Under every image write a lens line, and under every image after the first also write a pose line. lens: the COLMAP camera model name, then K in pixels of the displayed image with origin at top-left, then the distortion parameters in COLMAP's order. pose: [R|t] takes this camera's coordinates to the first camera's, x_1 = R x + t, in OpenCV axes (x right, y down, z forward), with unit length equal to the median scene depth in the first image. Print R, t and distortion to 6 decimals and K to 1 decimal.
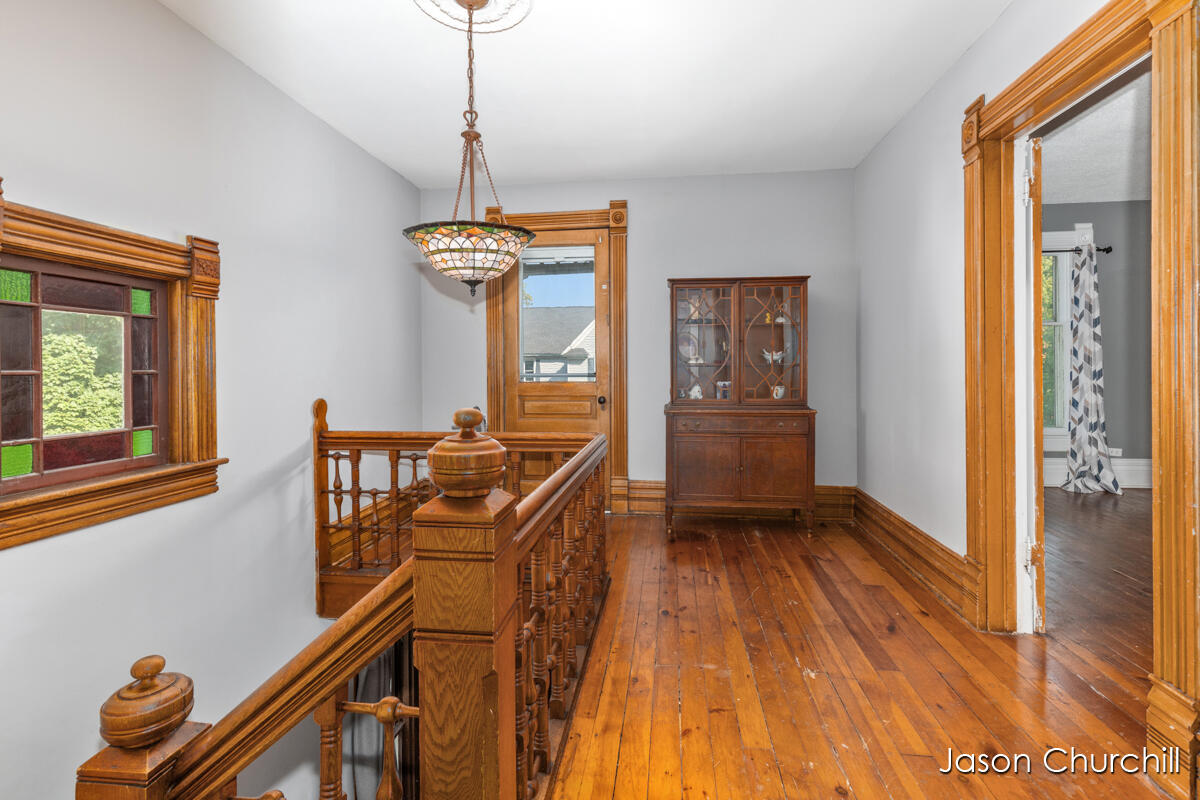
lens RADIAL K [[554.3, 0, 614.0], [0, 554.3, 368.8], [0, 0, 1]] dist [0.011805, -0.001857]
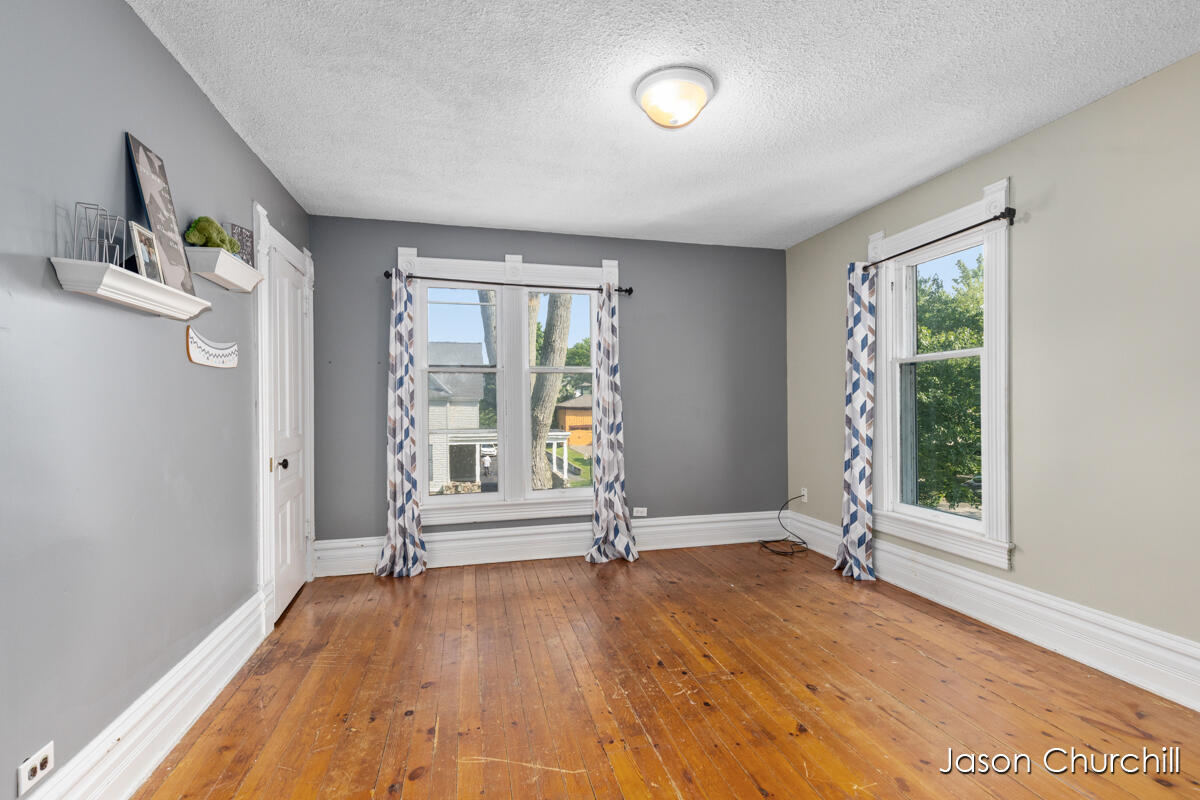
lens RADIAL K [[554.3, 0, 602.4], [0, 554.3, 403.5], [0, 0, 1]] dist [0.011805, -0.001857]
pose [[0.942393, -0.004262, 0.334480, 0.544820], [0.005061, 0.999986, -0.001518, -0.028238], [-0.334469, 0.003123, 0.942402, 0.164754]]
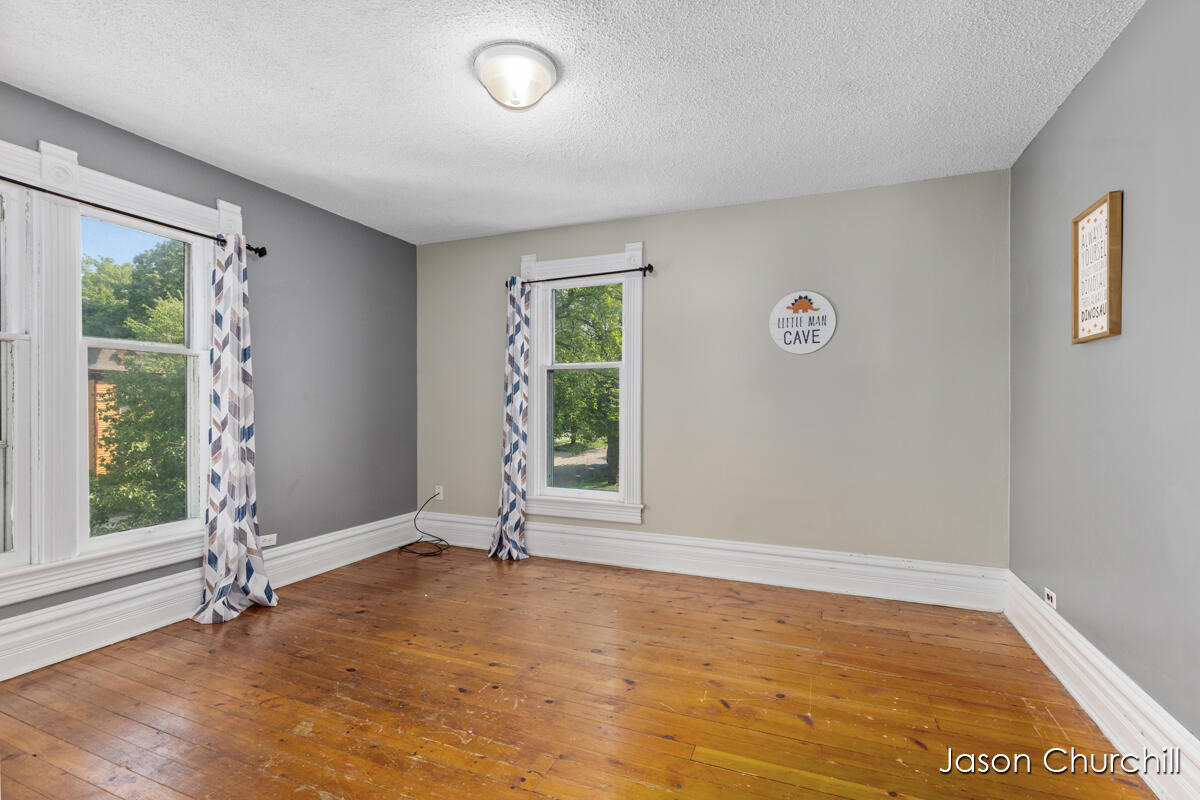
lens RADIAL K [[554.3, 0, 599.9], [0, 554.3, 404.7], [0, 0, 1]] dist [0.011805, -0.001857]
pose [[0.285369, 0.001884, 0.958416, 0.346032], [-0.006246, 0.999980, -0.000106, -0.025905], [-0.958397, -0.005956, 0.285376, 0.404057]]
